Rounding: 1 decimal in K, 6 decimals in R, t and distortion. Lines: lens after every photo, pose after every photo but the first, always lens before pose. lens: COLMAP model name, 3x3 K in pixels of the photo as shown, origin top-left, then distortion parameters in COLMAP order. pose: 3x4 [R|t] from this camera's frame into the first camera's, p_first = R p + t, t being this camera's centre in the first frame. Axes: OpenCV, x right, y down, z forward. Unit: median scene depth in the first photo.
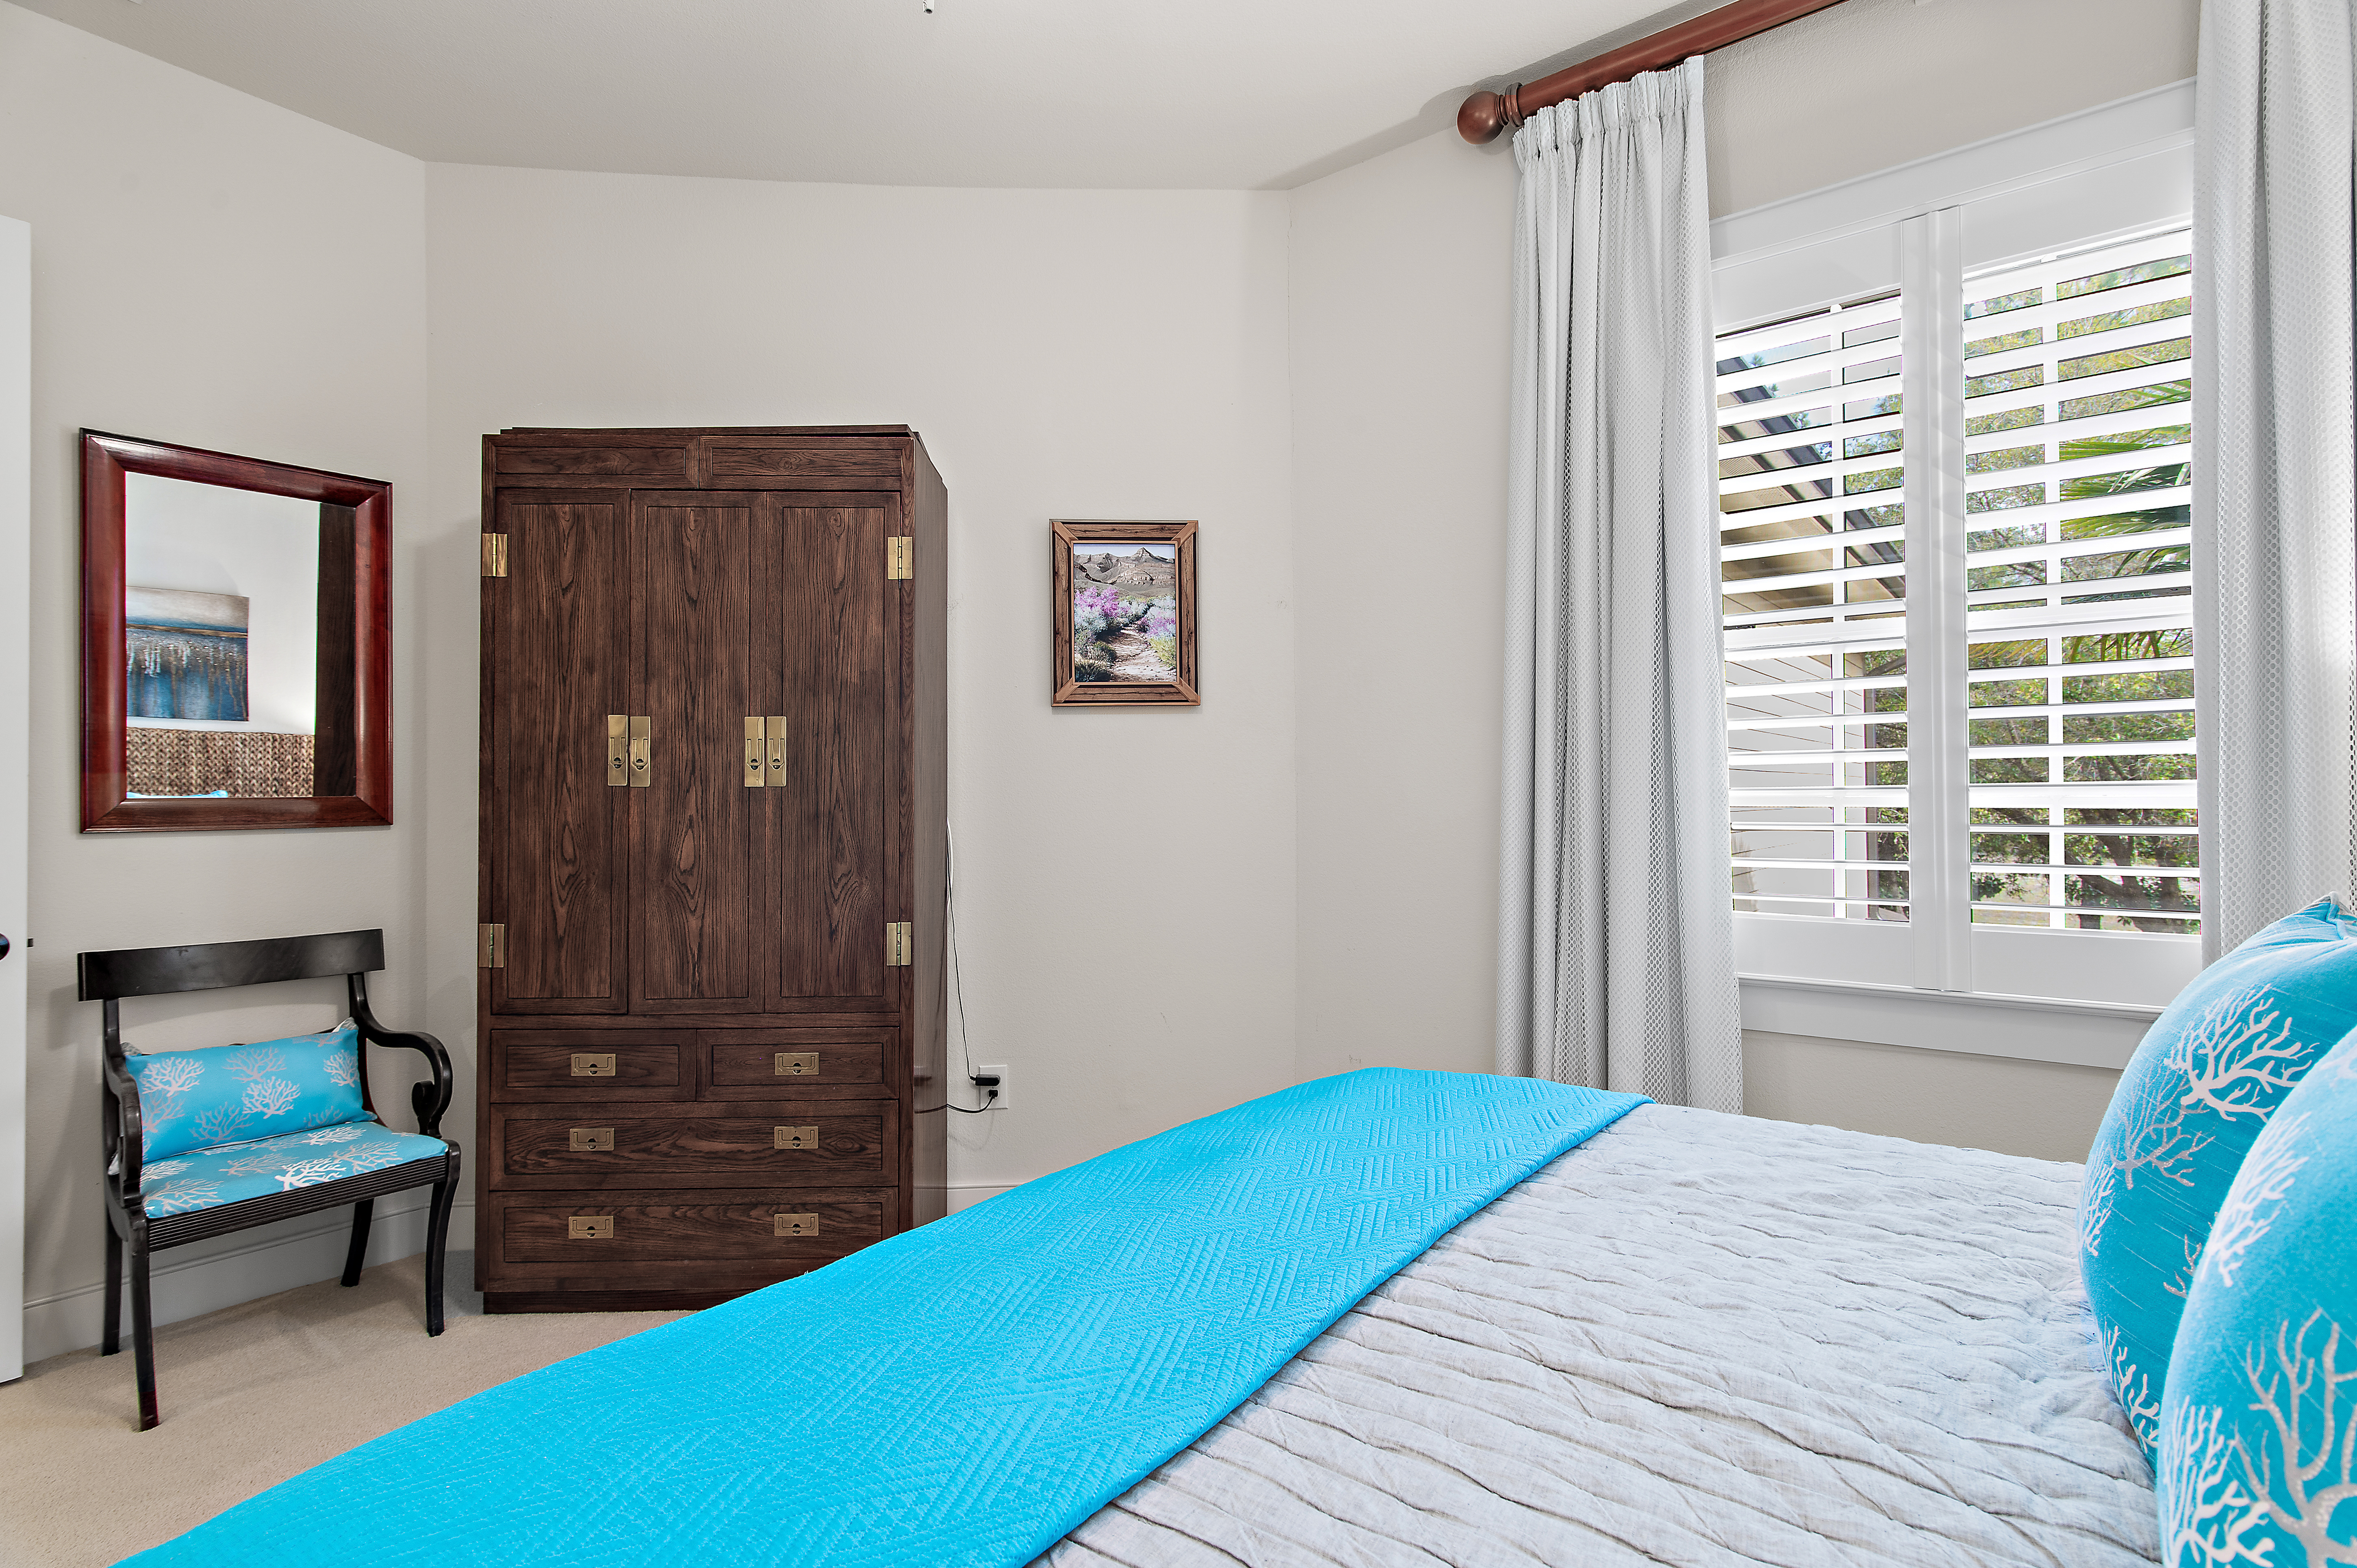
lens RADIAL K [[1170.6, 0, 1173.4], [0, 1170.6, 778.9], [0, 0, 1]] dist [0.005769, 0.000079]
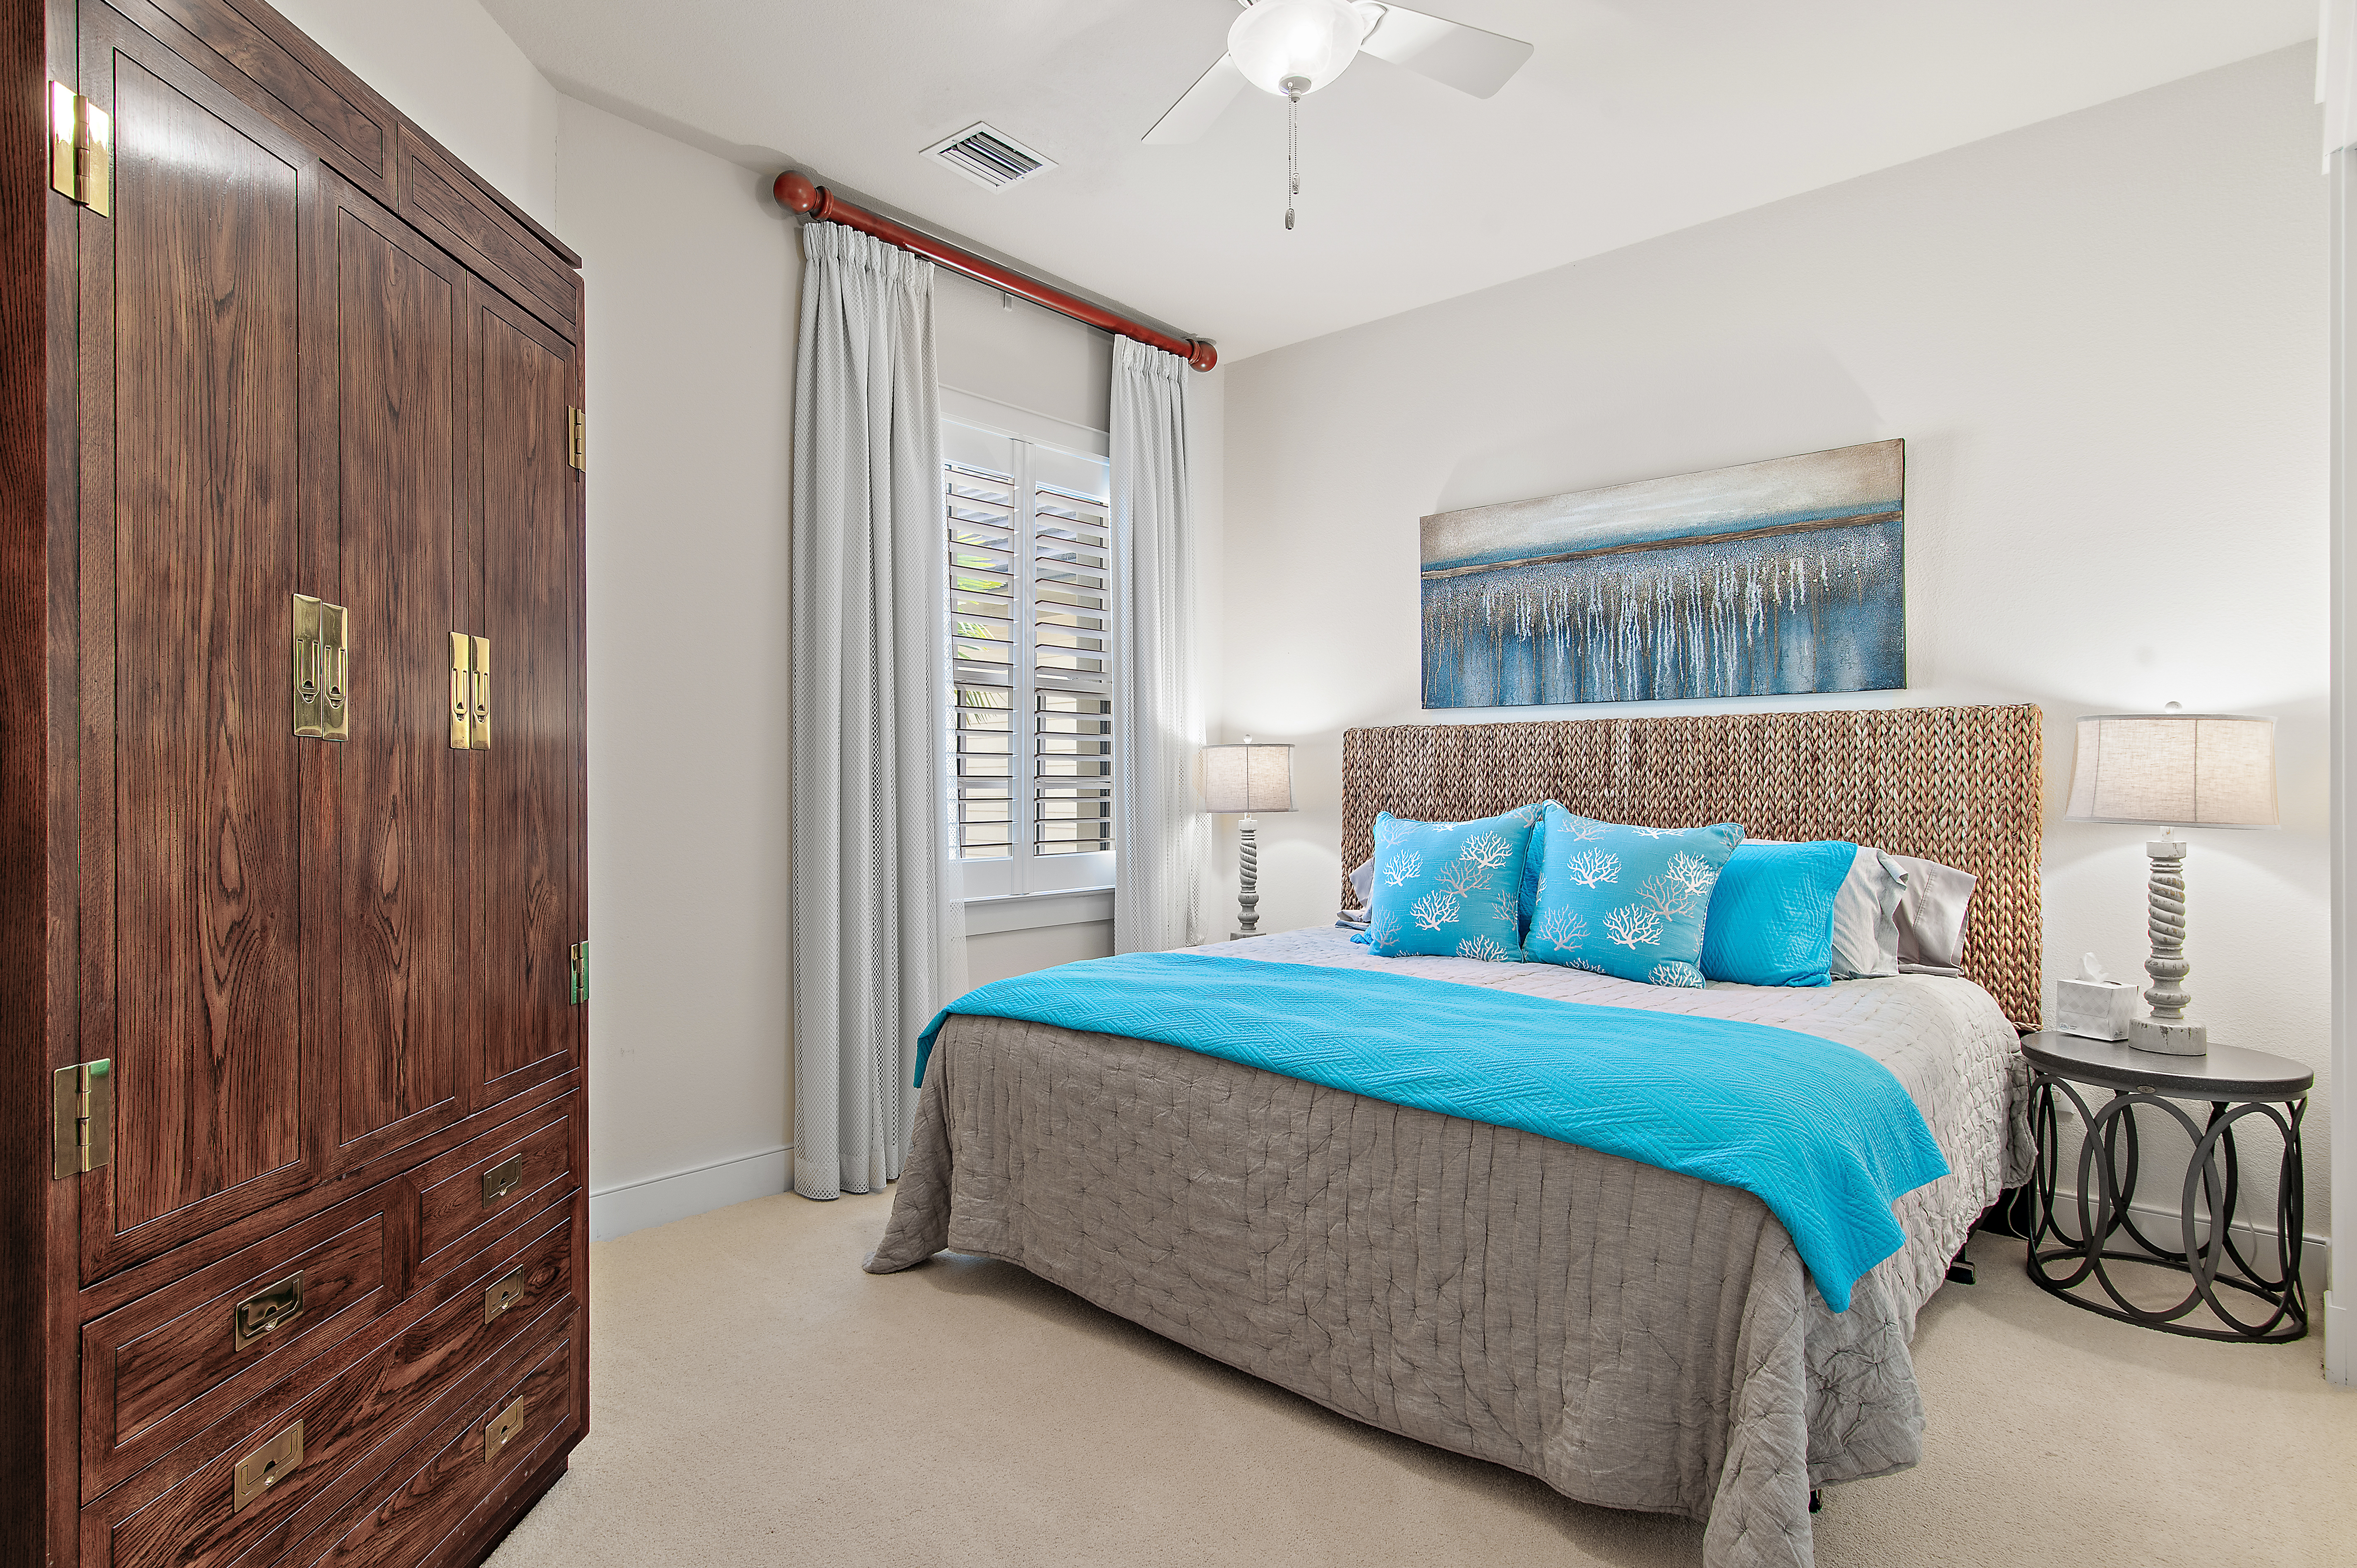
lens RADIAL K [[1170.6, 0, 1173.4], [0, 1170.6, 778.9], [0, 0, 1]] dist [0.005769, 0.000079]
pose [[0.078605, 0.012238, 0.996831, -0.943967], [-0.014574, 0.999832, -0.011125, 0.023968], [-0.996799, -0.013653, 0.078770, 0.586844]]
